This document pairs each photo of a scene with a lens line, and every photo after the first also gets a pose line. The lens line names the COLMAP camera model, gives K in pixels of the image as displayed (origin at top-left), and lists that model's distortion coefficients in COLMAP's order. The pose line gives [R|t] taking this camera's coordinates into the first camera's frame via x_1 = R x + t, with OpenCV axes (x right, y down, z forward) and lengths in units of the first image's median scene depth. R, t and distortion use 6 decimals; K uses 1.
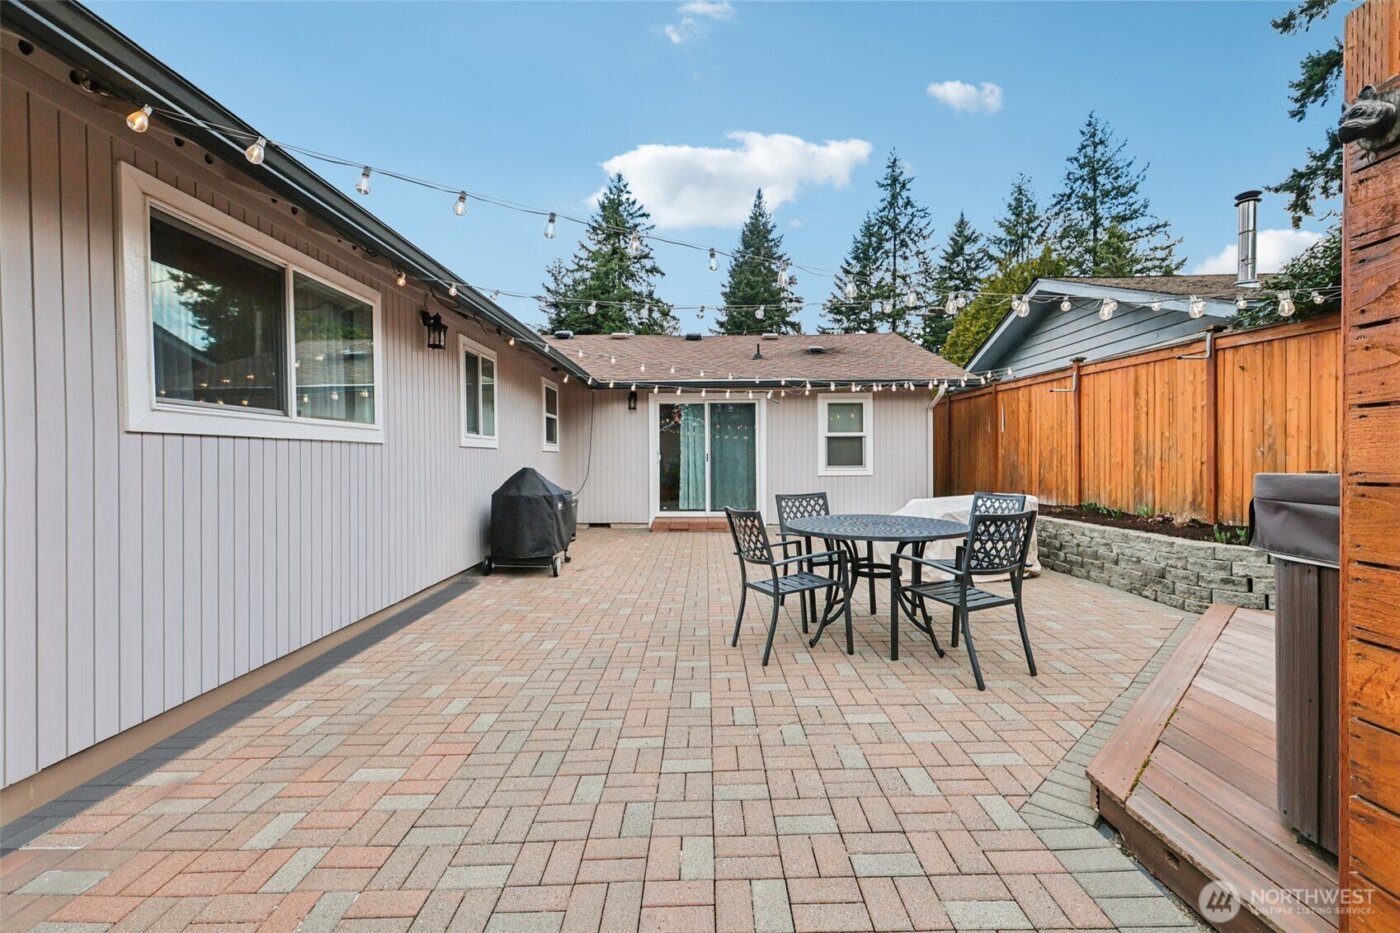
lens RADIAL K [[624.6, 0, 701.2], [0, 624.6, 462.8], [0, 0, 1]] dist [-0.004678, 0.002304]
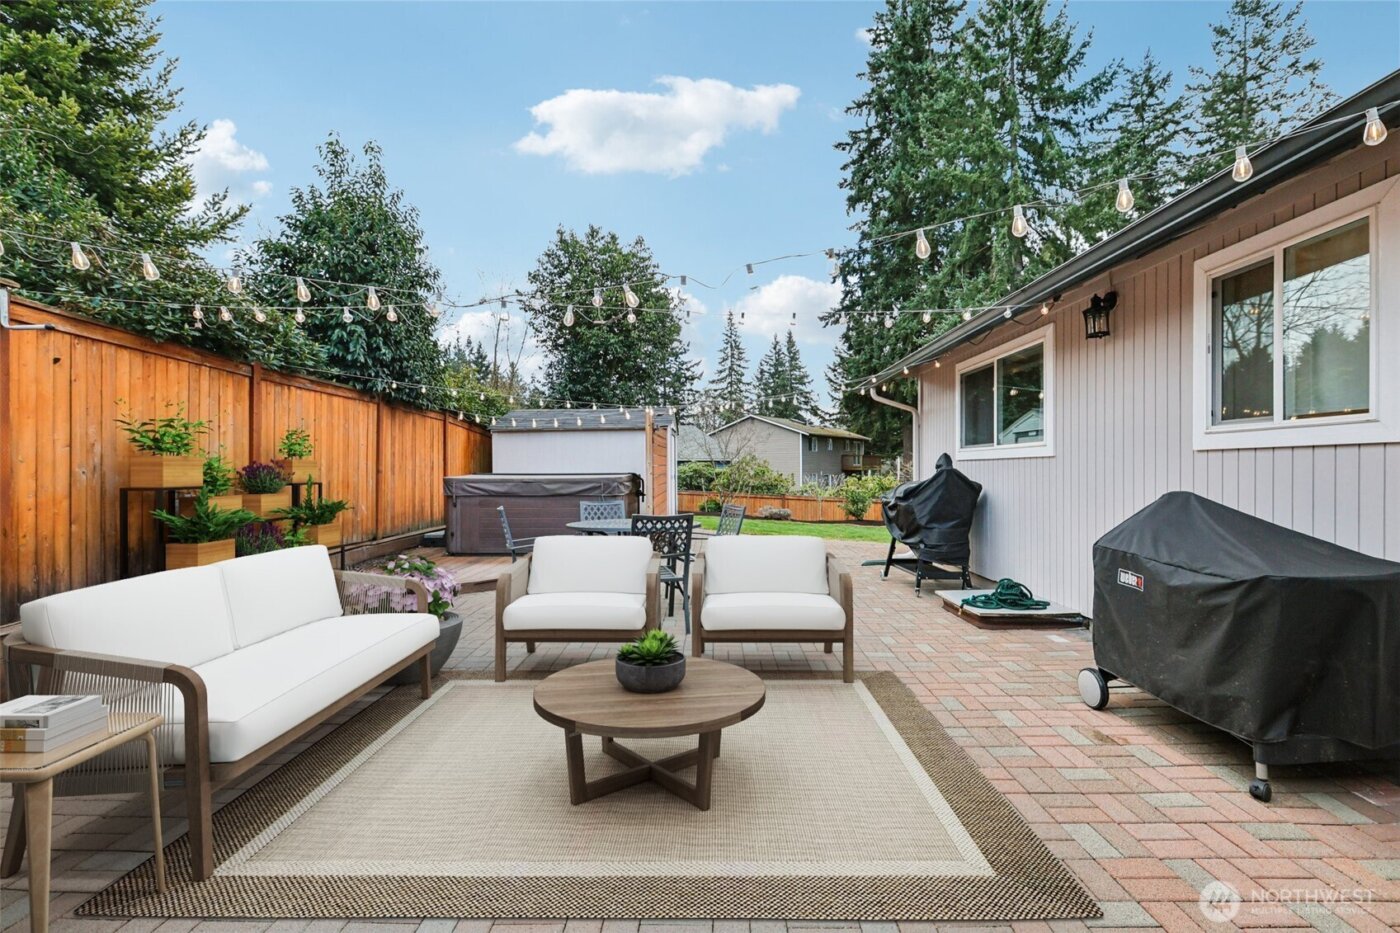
lens RADIAL K [[624.6, 0, 704.4], [0, 624.6, 465.5], [0, 0, 1]] dist [-0.004678, 0.002304]
pose [[-0.998875, -0.008442, 0.046669, 0.053168], [-0.008128, 0.999943, 0.006898, -0.014585], [-0.046725, 0.006510, -0.998887, 1.909745]]
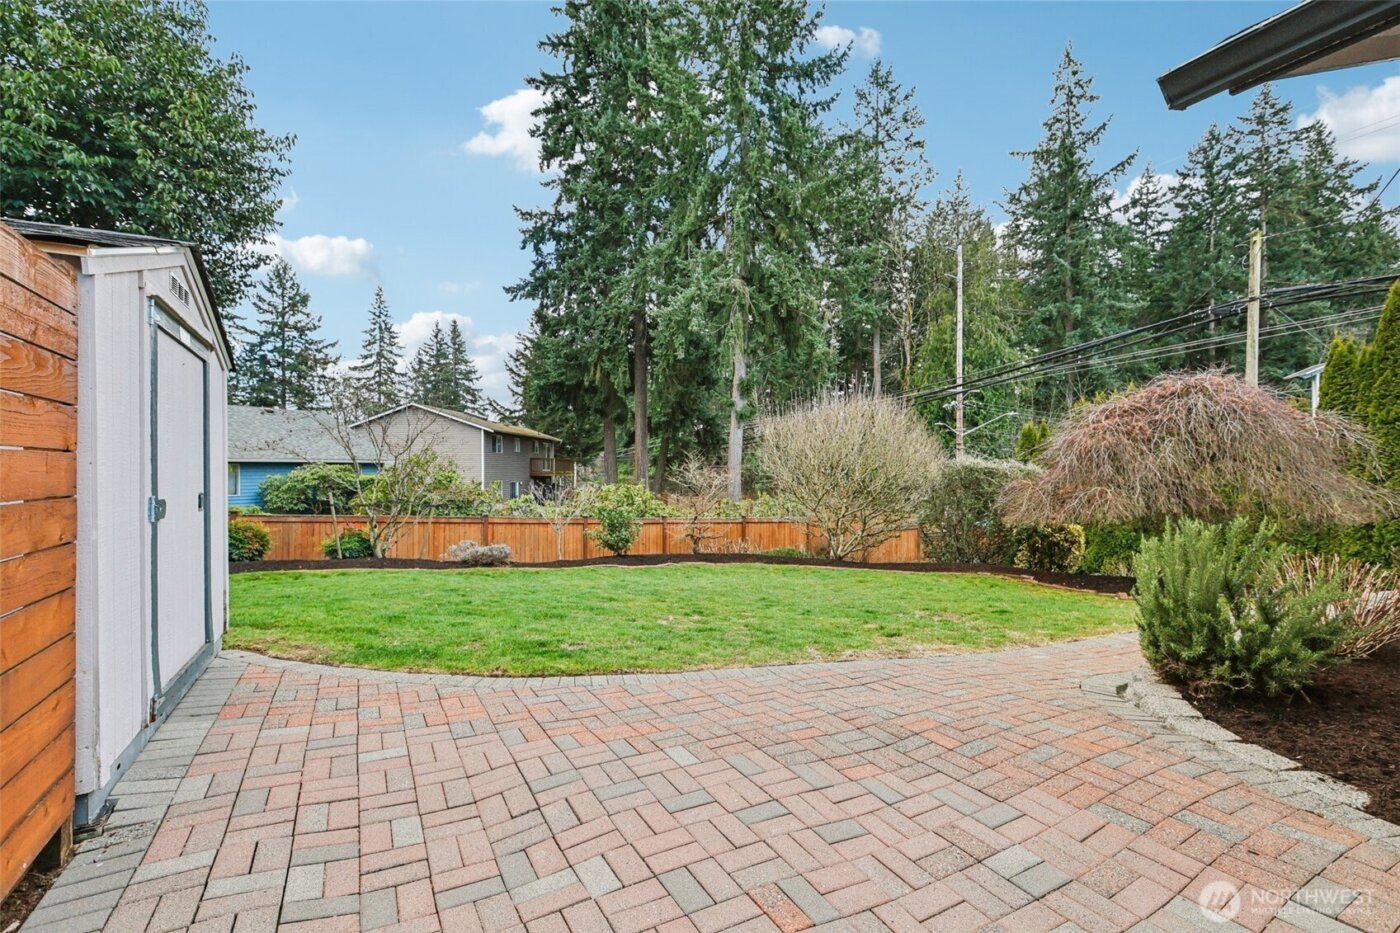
lens RADIAL K [[624.6, 0, 707.2], [0, 624.6, 469.0], [0, 0, 1]] dist [-0.004678, 0.002304]
pose [[-0.886182, -0.010425, -0.463220, 0.062423], [-0.010725, 0.999941, -0.001988, -0.011033], [0.463213, 0.003206, -0.886241, 1.633634]]
